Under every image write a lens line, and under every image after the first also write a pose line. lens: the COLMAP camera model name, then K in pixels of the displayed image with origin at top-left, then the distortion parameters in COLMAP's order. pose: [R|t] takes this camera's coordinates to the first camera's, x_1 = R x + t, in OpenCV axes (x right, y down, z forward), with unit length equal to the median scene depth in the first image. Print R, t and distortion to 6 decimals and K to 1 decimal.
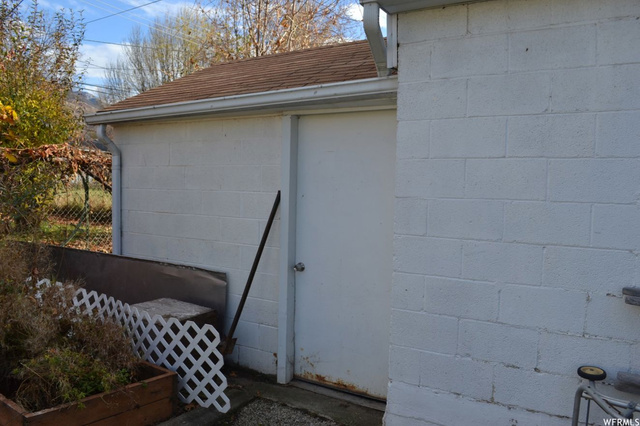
lens RADIAL K [[513.2, 0, 319.5], [0, 513.2, 213.3], [0, 0, 1]] dist [-0.080528, 0.002161]
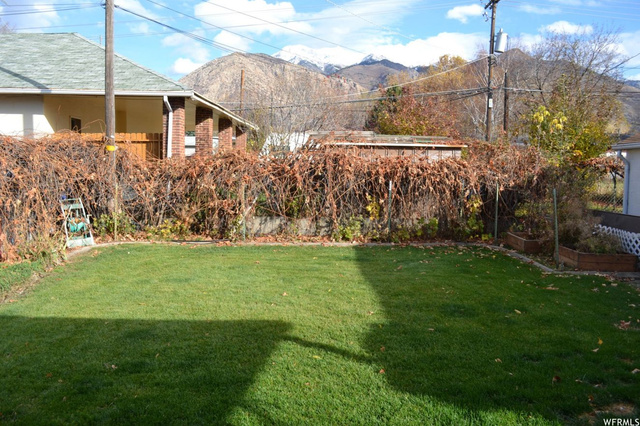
lens RADIAL K [[513.2, 0, 319.7], [0, 513.2, 212.8], [0, 0, 1]] dist [-0.080528, 0.002161]
pose [[0.540733, 0.046853, -0.839888, 0.471122], [-0.040361, 0.998743, 0.029730, 0.051976], [0.840225, 0.017823, 0.541944, -0.846833]]
